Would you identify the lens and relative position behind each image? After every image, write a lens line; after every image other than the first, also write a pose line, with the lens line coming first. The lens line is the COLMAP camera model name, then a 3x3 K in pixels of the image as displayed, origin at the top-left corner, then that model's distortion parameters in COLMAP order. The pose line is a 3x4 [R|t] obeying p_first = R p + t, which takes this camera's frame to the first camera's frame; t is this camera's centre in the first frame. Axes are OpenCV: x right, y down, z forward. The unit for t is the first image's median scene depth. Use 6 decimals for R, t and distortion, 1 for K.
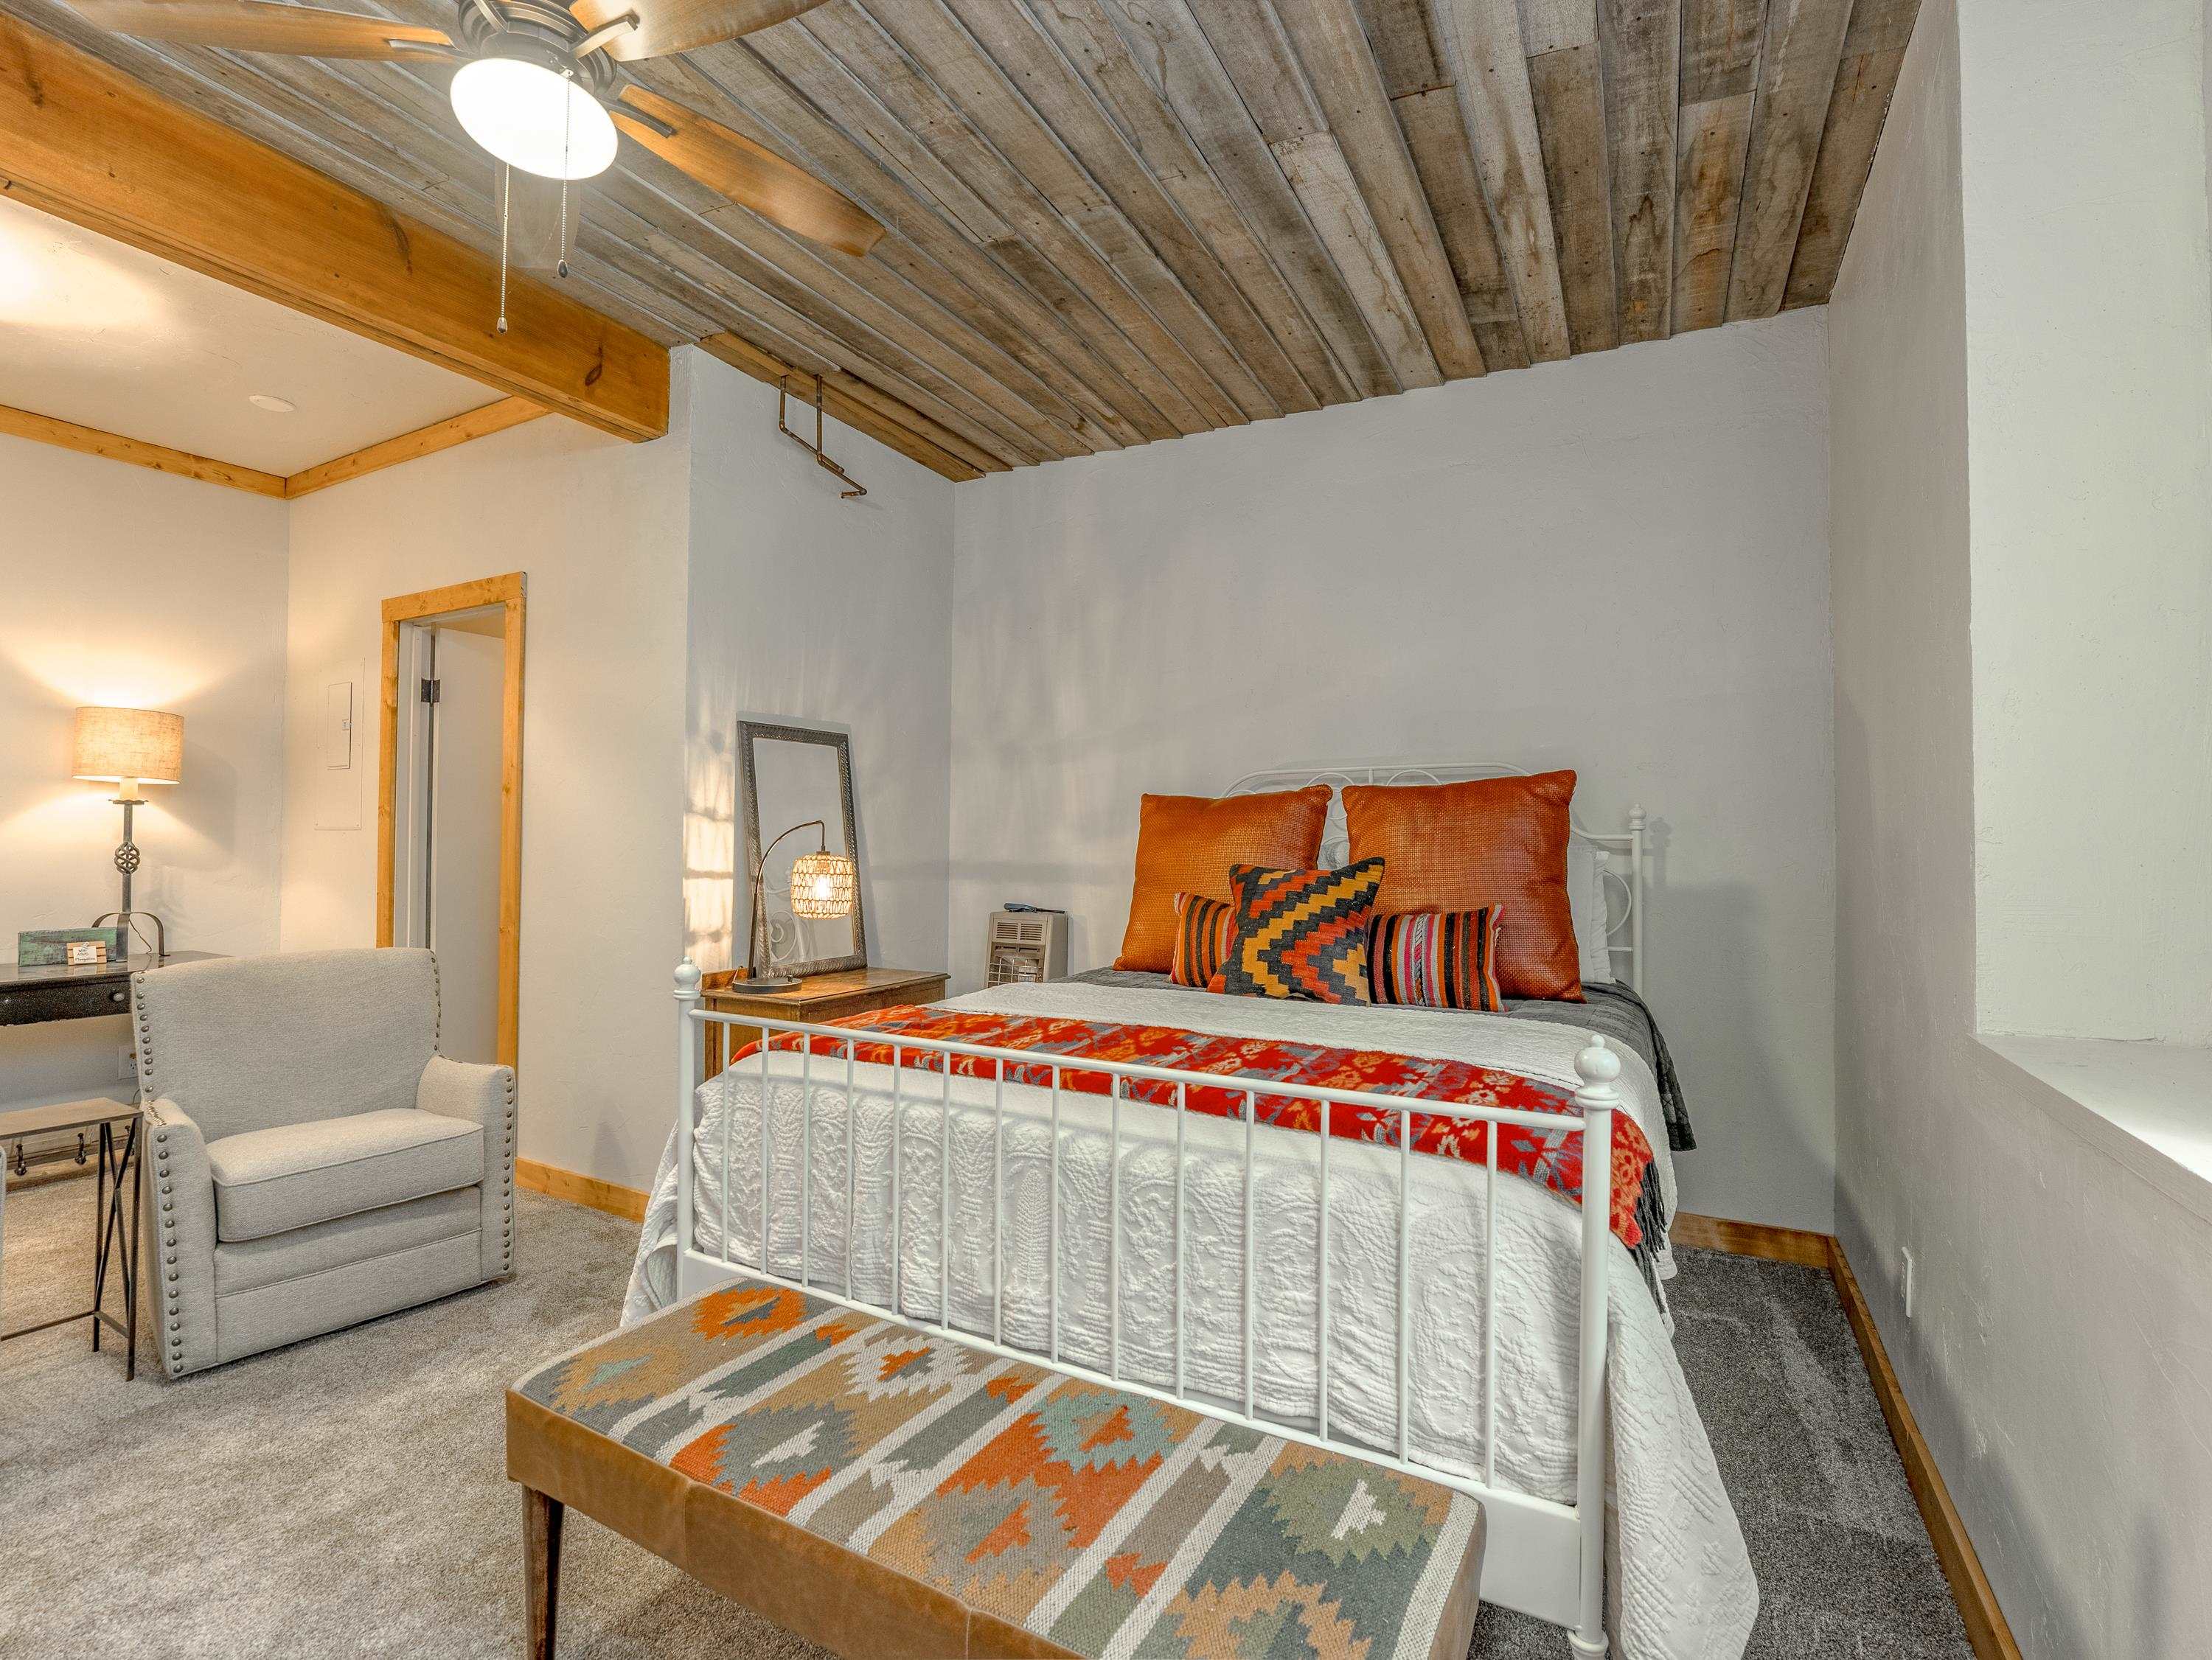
lens RADIAL K [[1011.3, 0, 1106.0], [0, 1011.3, 830.0], [0, 0, 1]] dist [-0.023241, 0.001046]
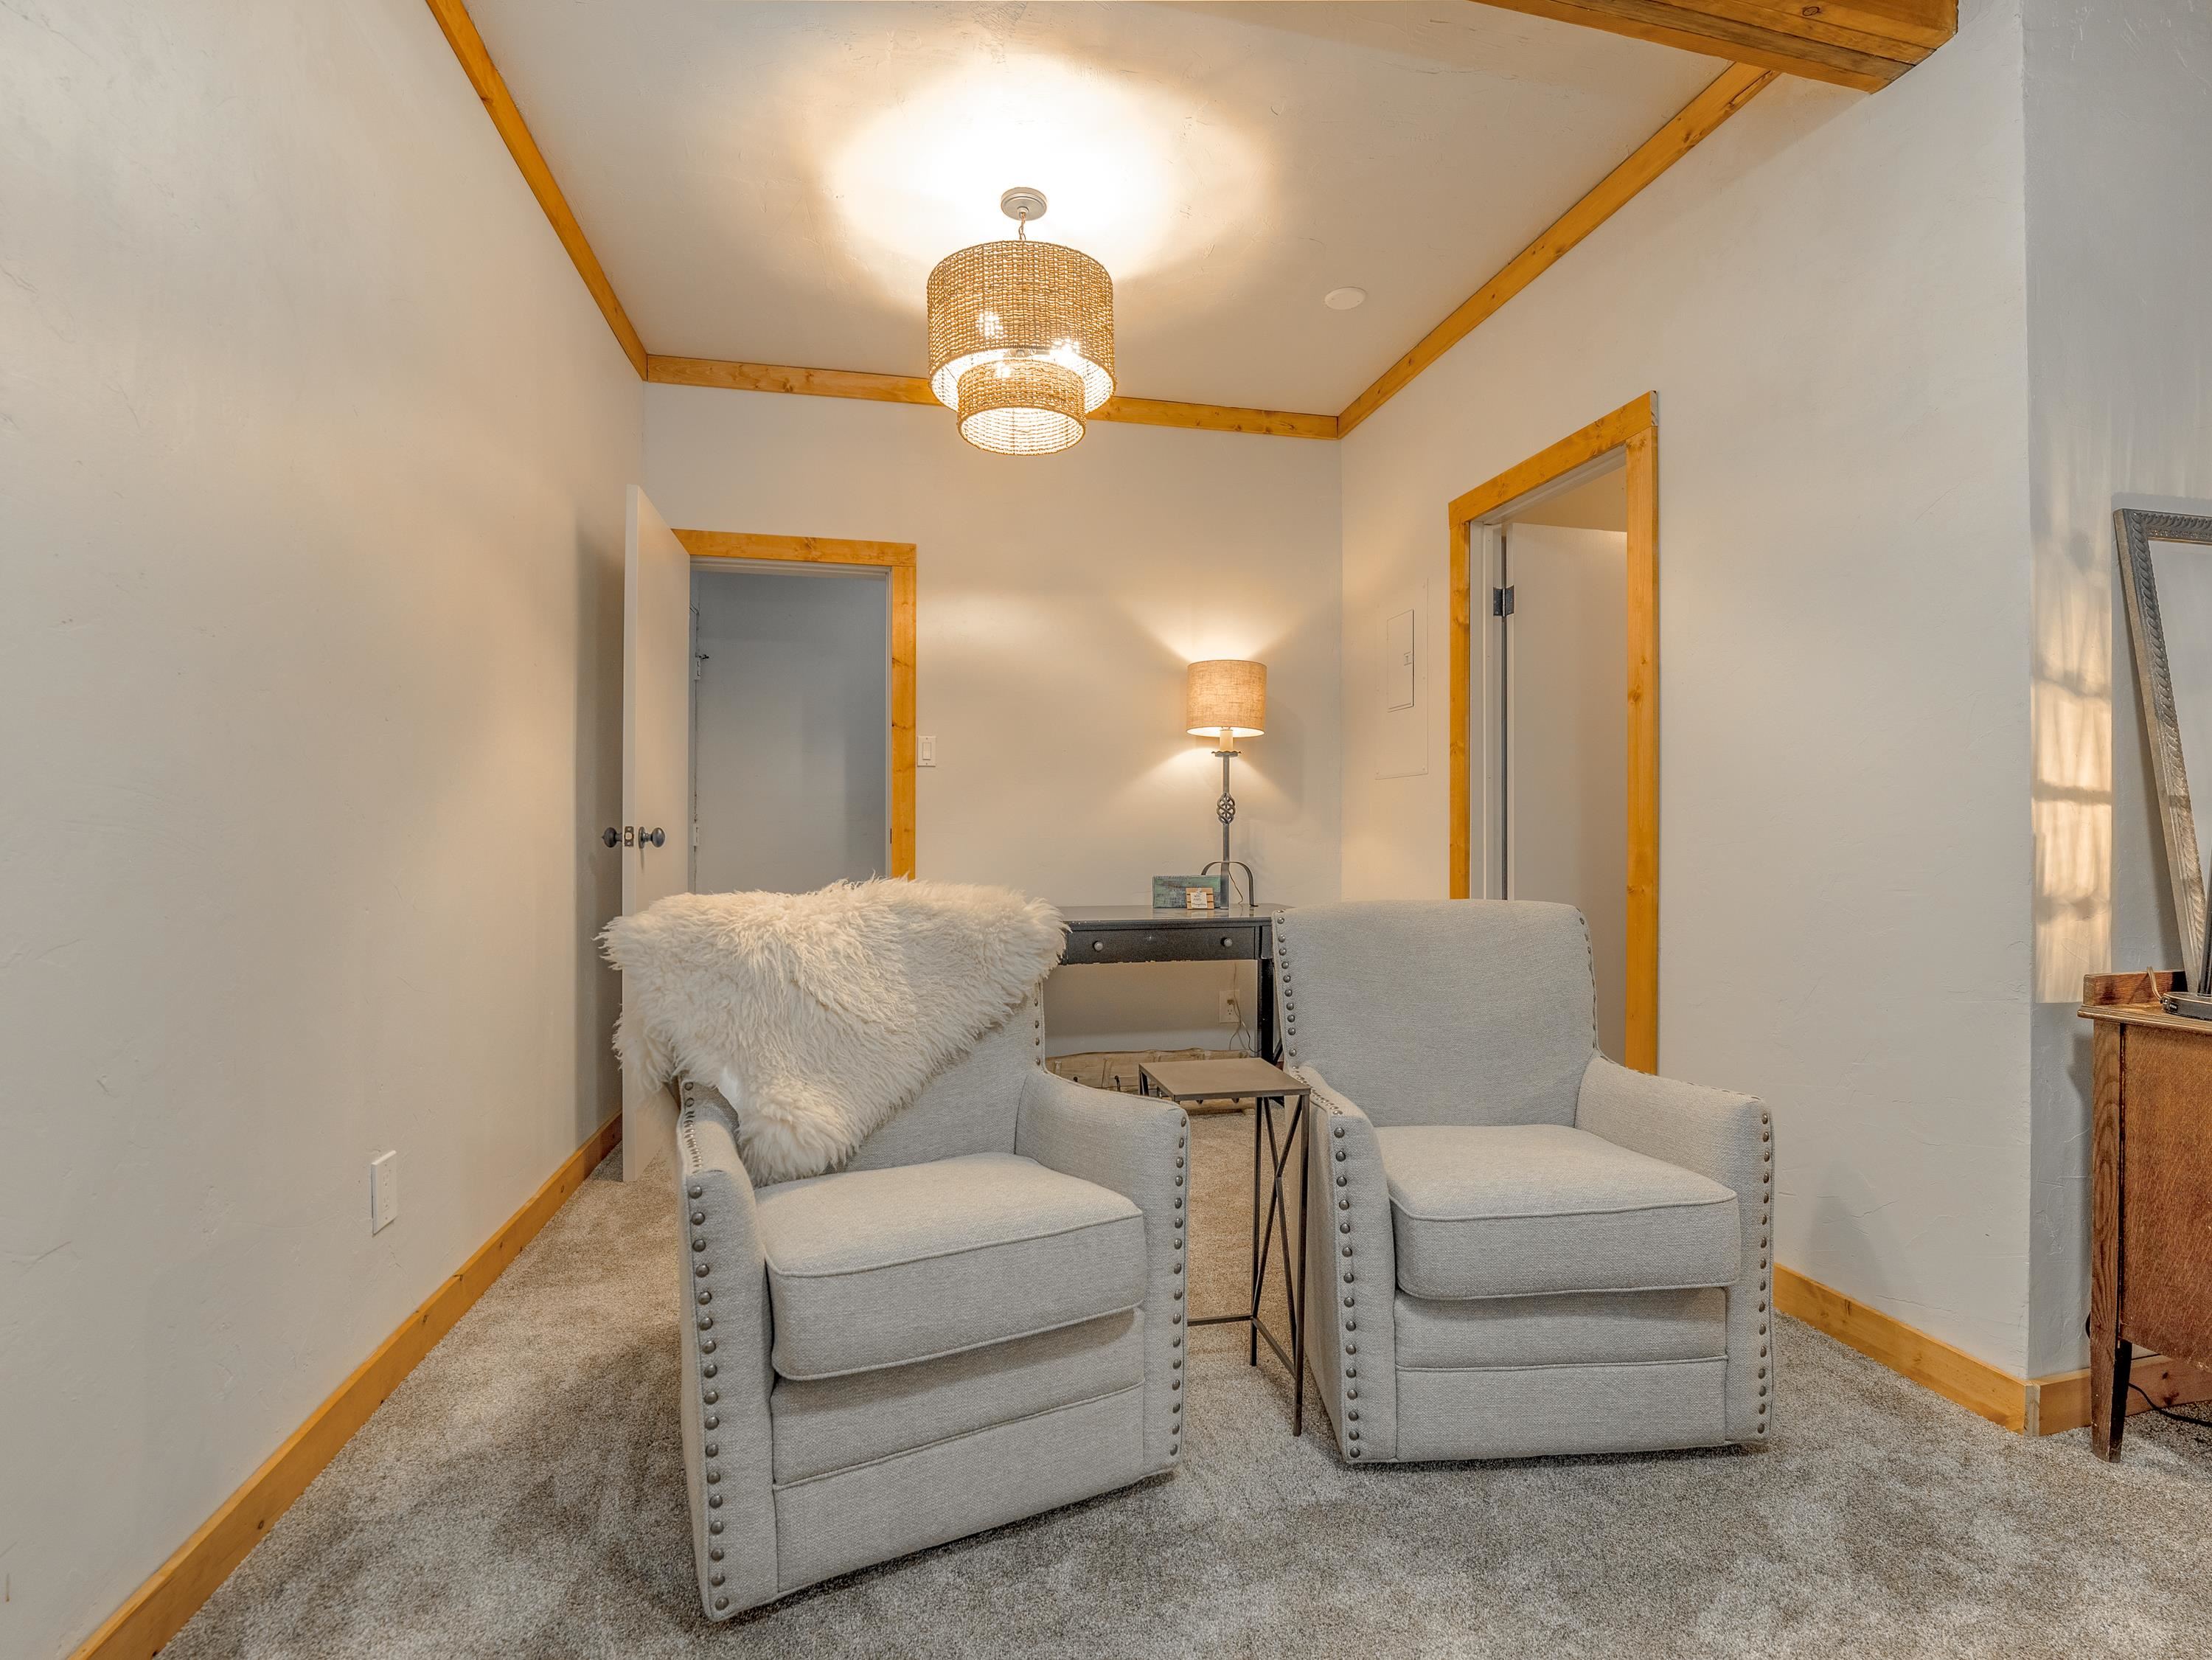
lens RADIAL K [[1011.5, 0, 1106.0], [0, 1011.5, 830.0], [0, 0, 1]] dist [-0.023241, 0.001046]
pose [[0.660911, -0.007399, -0.750428, -0.334663], [0.012504, 0.999921, 0.001154, 0.056028], [0.750360, -0.010146, 0.660951, 0.250524]]
